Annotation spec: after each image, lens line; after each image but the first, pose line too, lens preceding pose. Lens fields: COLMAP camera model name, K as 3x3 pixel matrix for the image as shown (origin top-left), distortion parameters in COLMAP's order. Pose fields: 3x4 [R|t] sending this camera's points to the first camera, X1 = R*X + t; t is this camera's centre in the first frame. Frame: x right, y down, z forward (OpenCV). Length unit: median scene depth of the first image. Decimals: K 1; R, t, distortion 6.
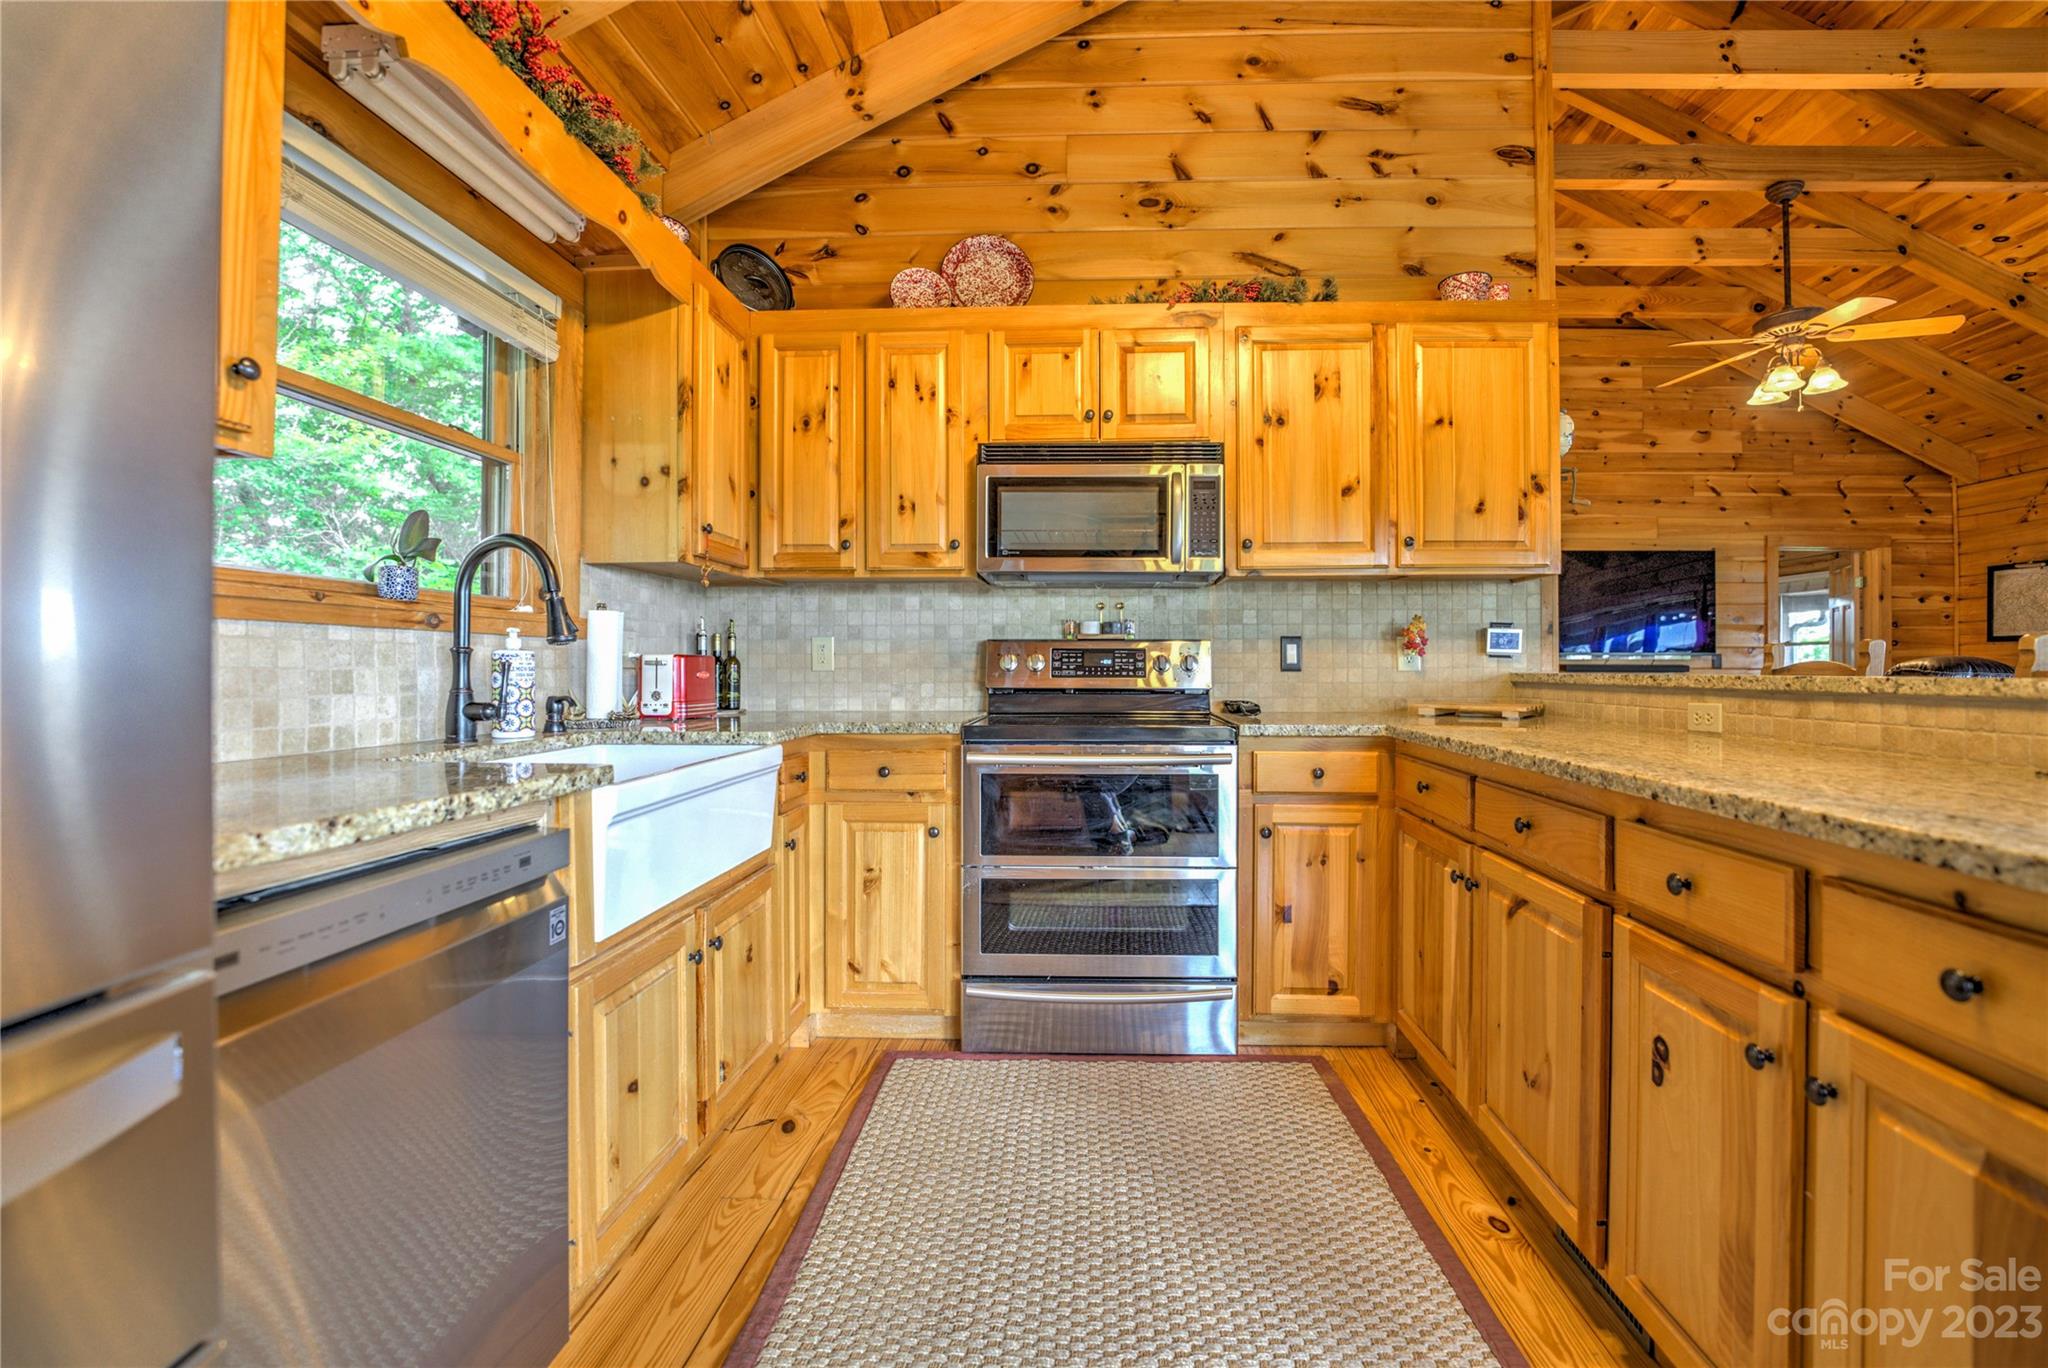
lens RADIAL K [[838.5, 0, 1098.7], [0, 838.5, 669.6], [0, 0, 1]] dist [-0.030073, 0.003140]
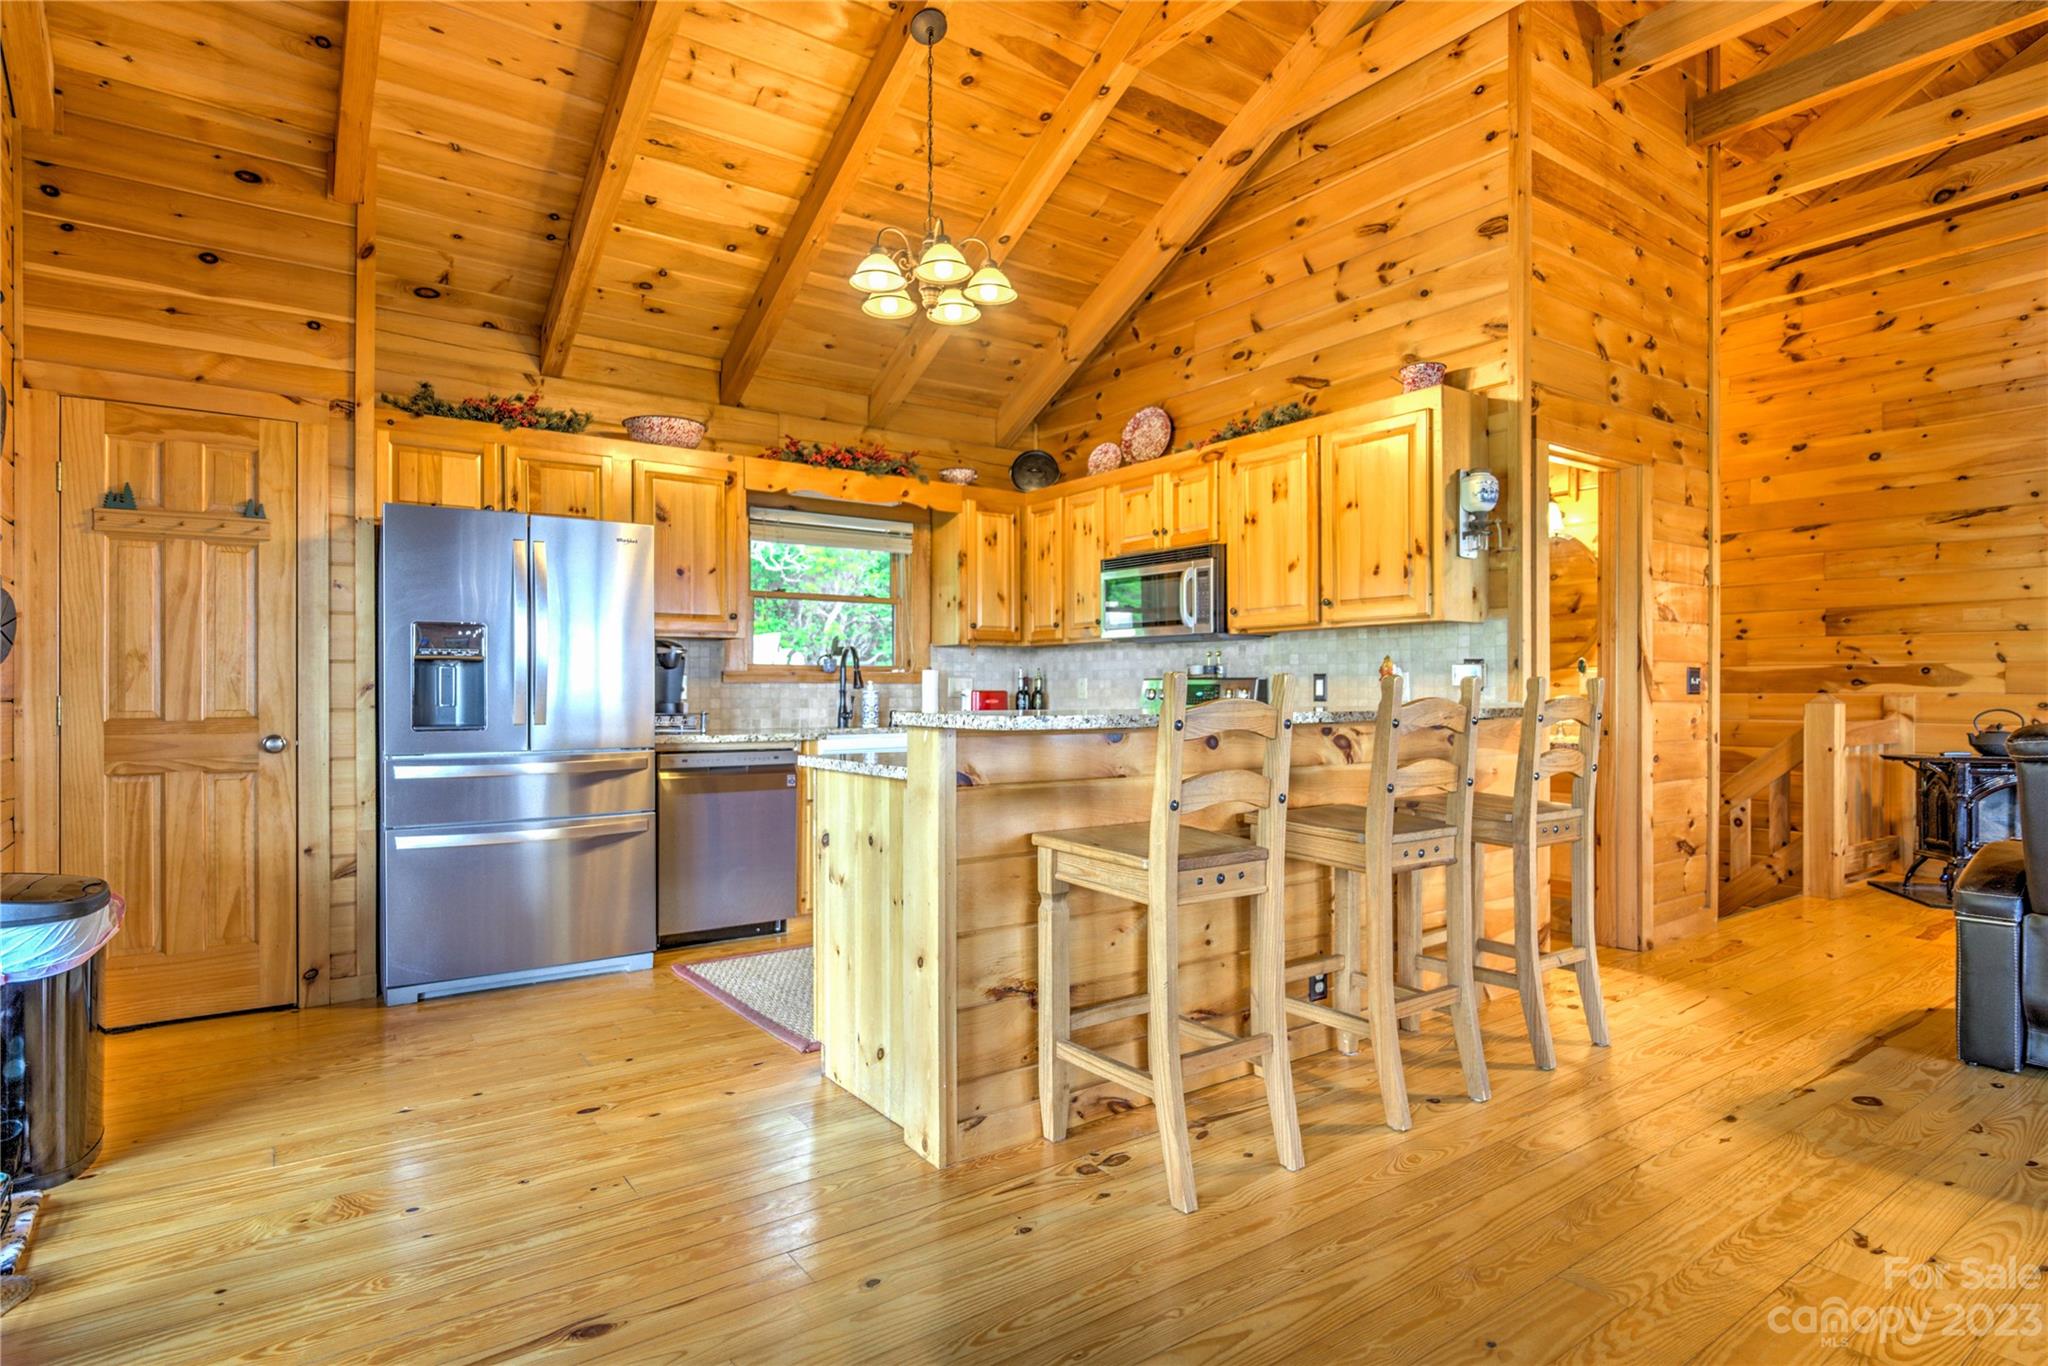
lens RADIAL K [[1056.4, 0, 1116.5], [0, 1056.4, 693.0], [0, 0, 1]] dist [0.000933, -0.002545]
pose [[0.658199, 0.000682, -0.752844, 1.280893], [-0.000815, 1.000000, 0.000193, -0.011427], [0.752844, 0.000487, 0.658199, -0.299032]]
